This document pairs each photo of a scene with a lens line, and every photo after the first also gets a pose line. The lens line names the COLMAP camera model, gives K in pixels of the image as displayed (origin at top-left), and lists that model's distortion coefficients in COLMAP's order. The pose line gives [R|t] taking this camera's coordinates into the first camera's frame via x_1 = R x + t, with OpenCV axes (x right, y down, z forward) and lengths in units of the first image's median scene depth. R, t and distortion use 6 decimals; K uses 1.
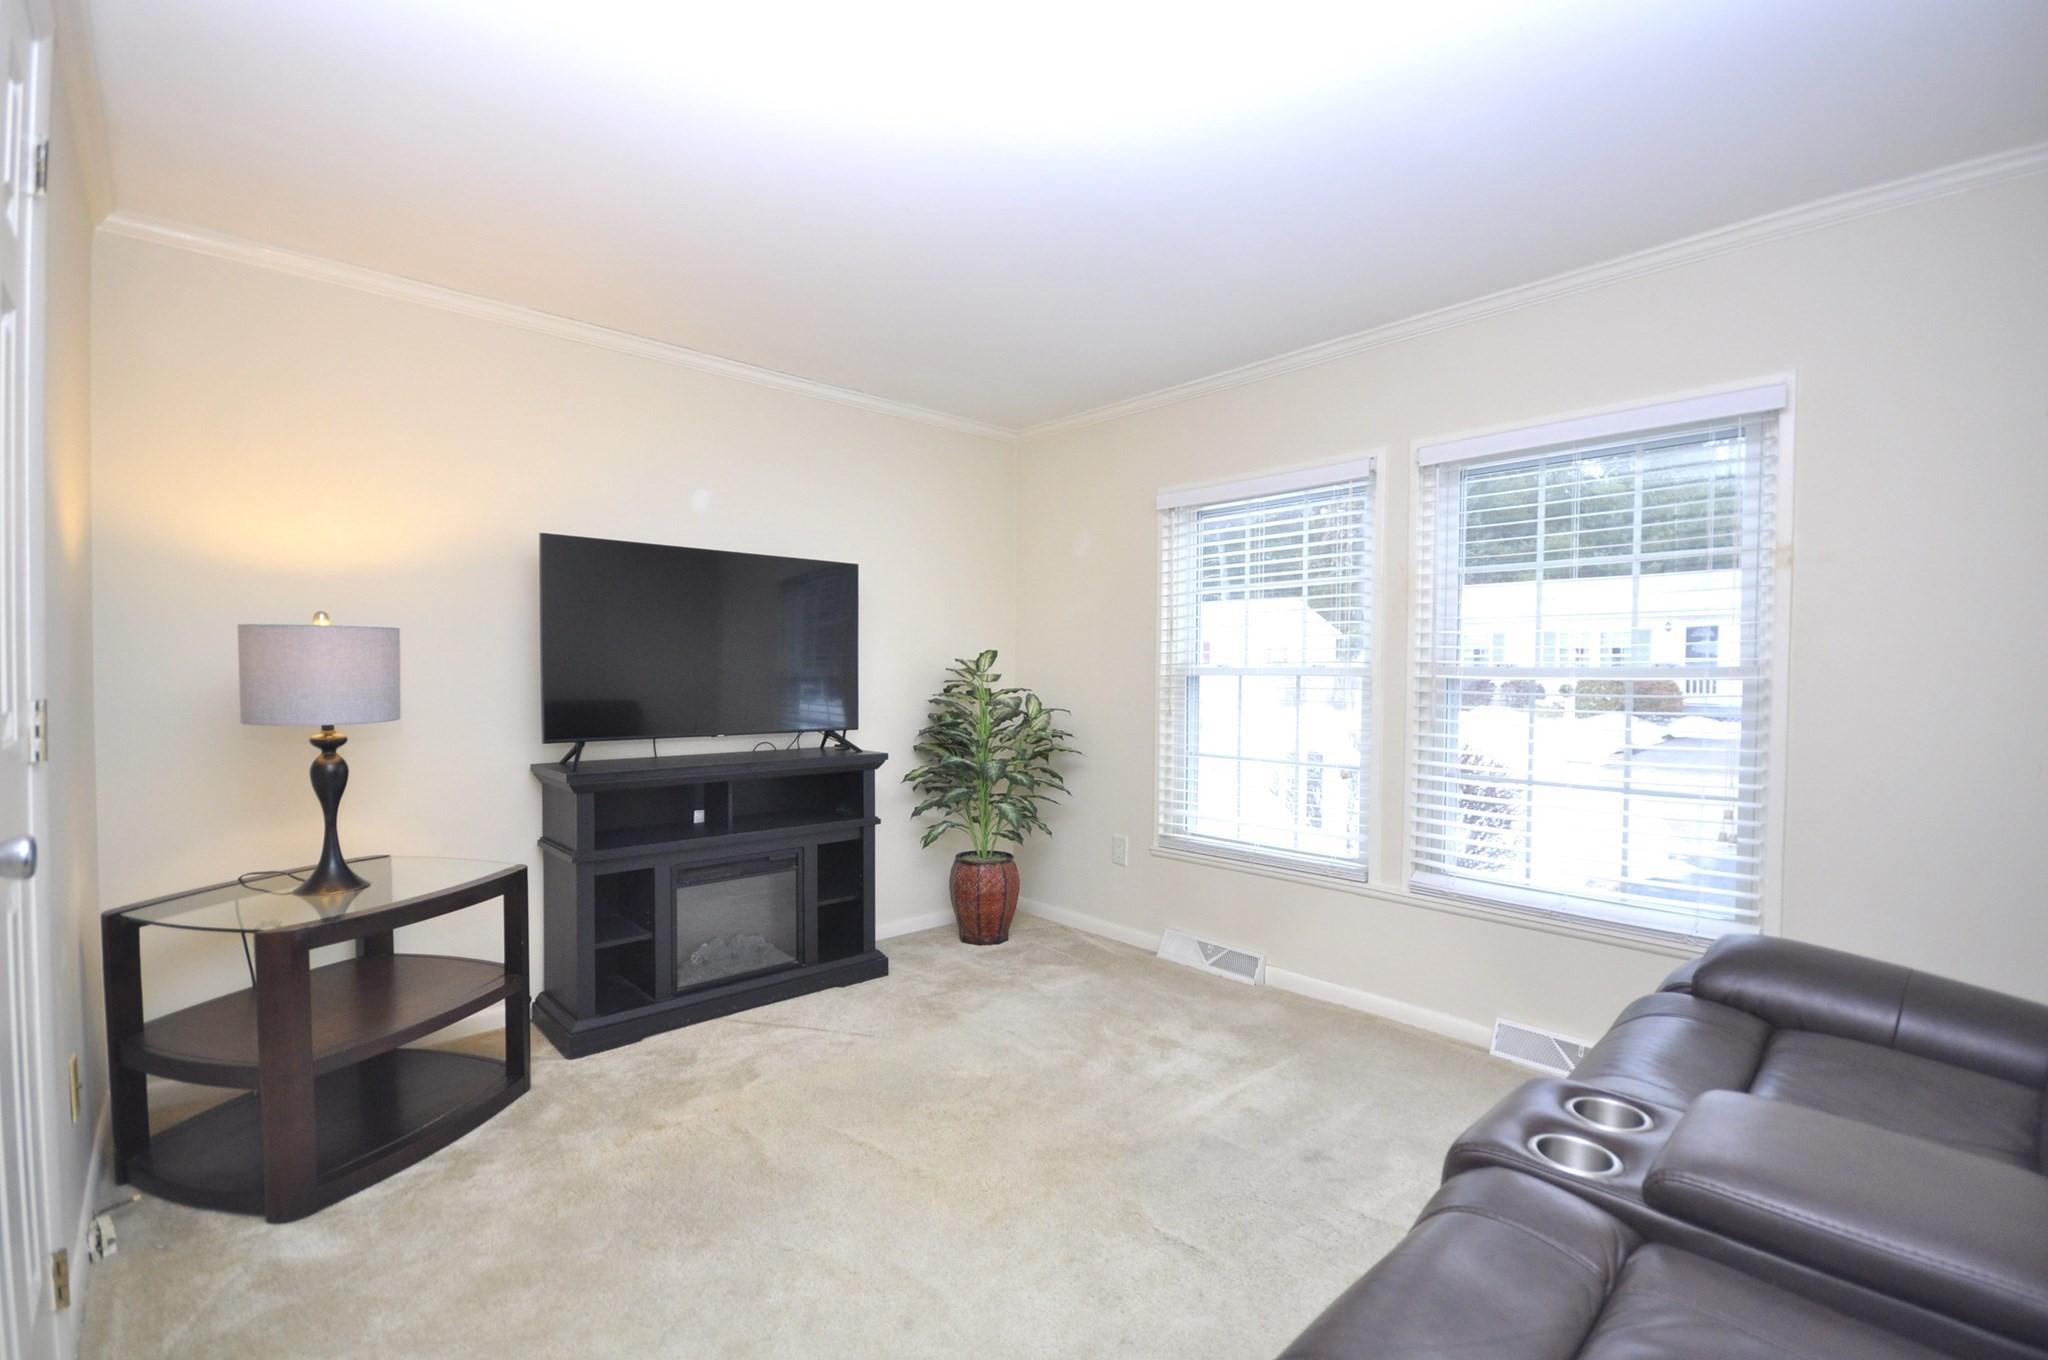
lens RADIAL K [[903.5, 0, 1016.8], [0, 903.5, 688.8], [0, 0, 1]] dist [0.001940, -0.004326]
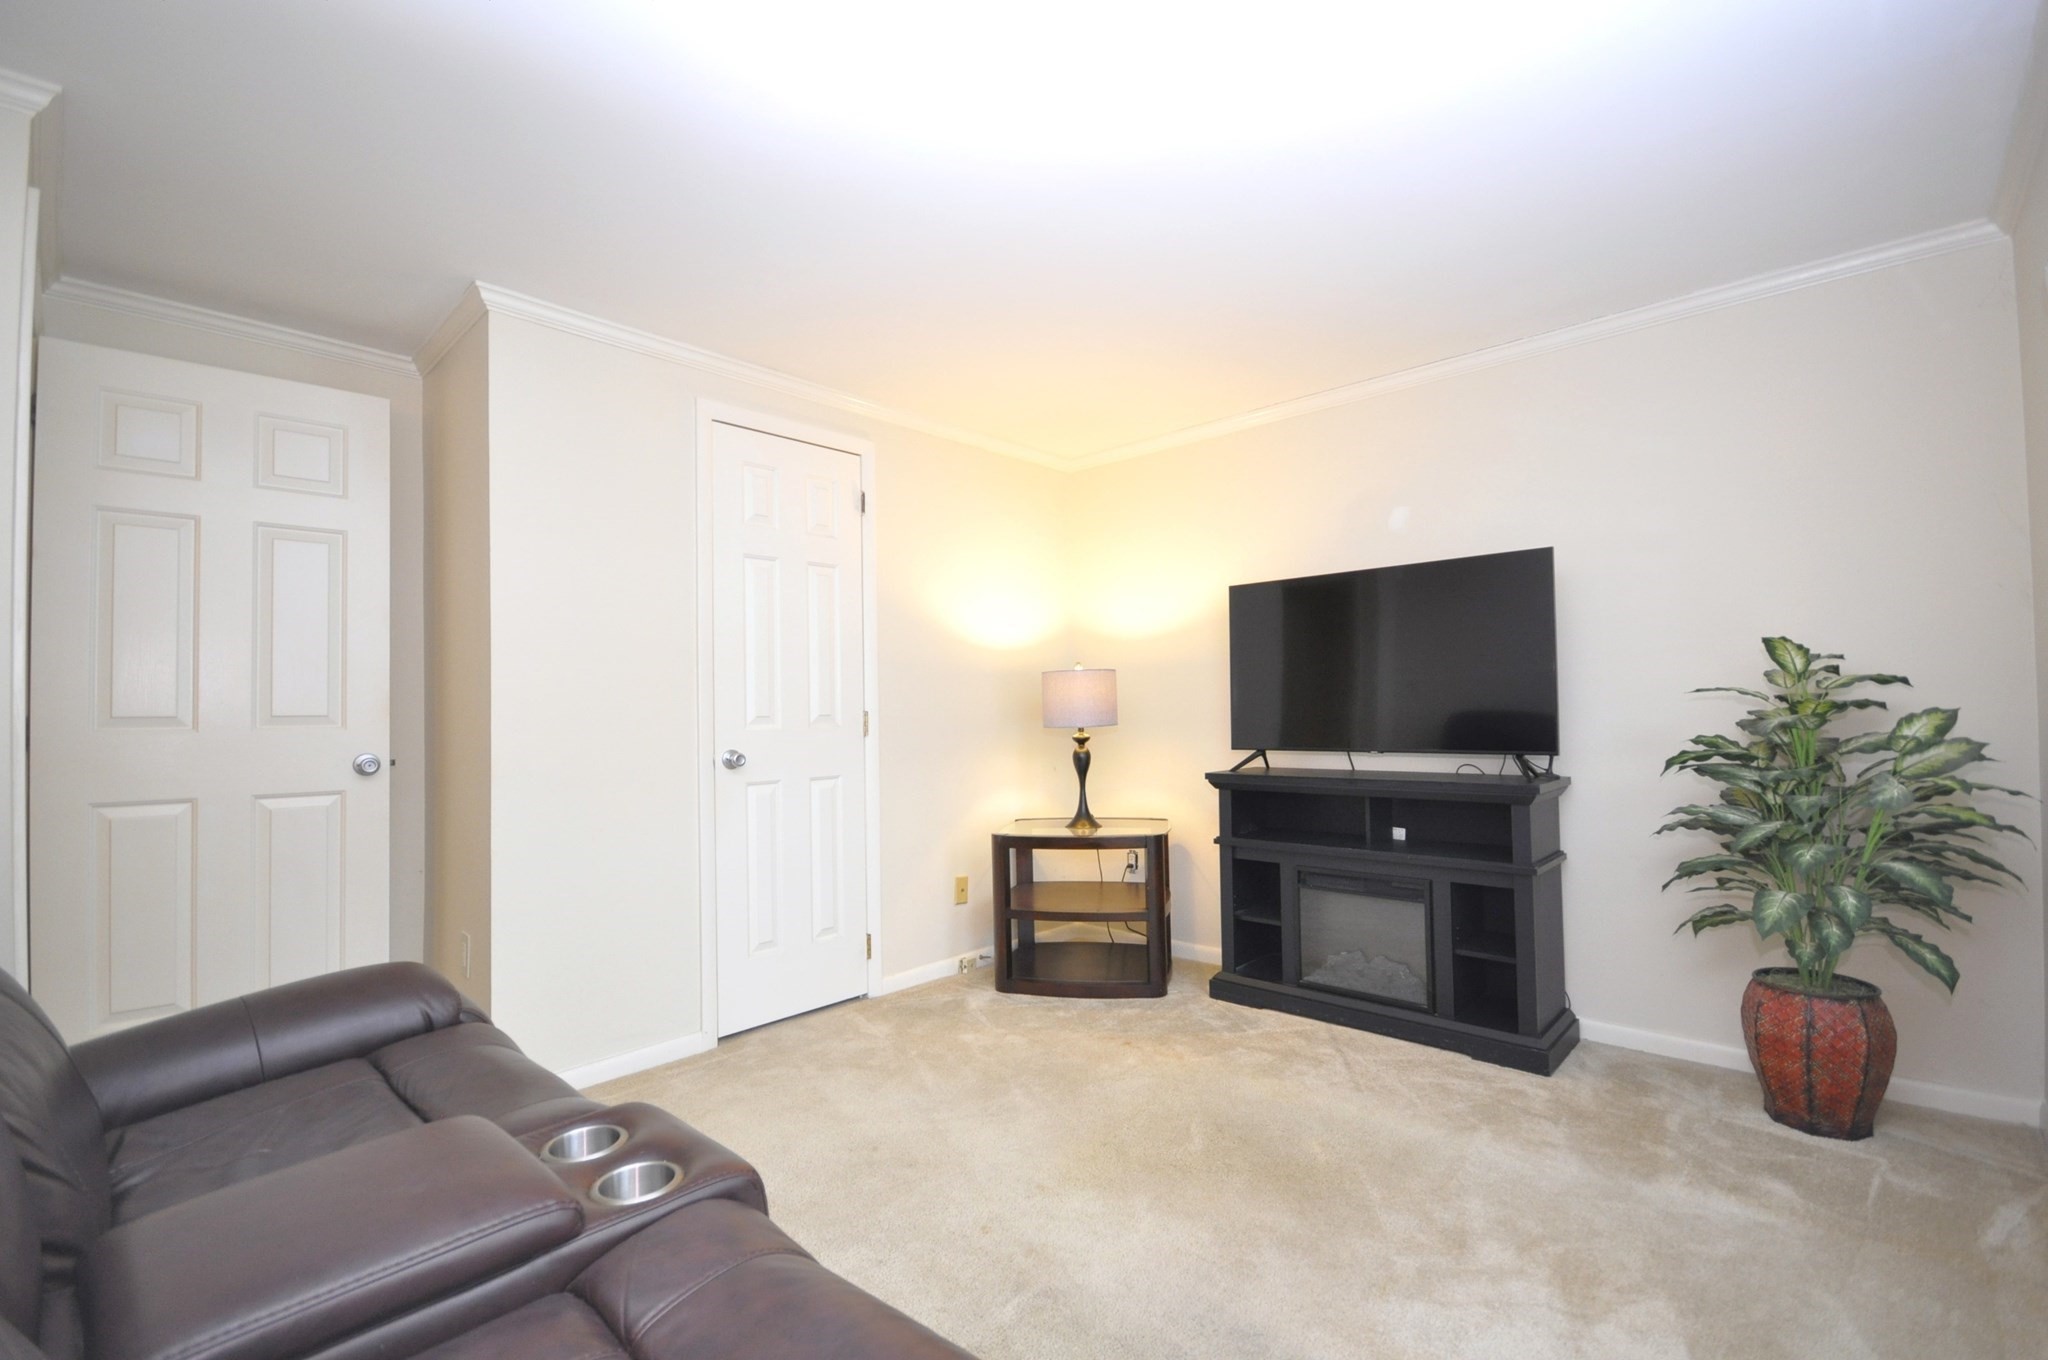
lens RADIAL K [[903.5, 0, 1017.1], [0, 903.5, 684.9], [0, 0, 1]] dist [0.001940, -0.004326]
pose [[0.073653, -0.032250, -0.996762, 0.677217], [0.003679, 0.999479, -0.032066, 0.008514], [0.997277, -0.001305, 0.073733, 0.557119]]
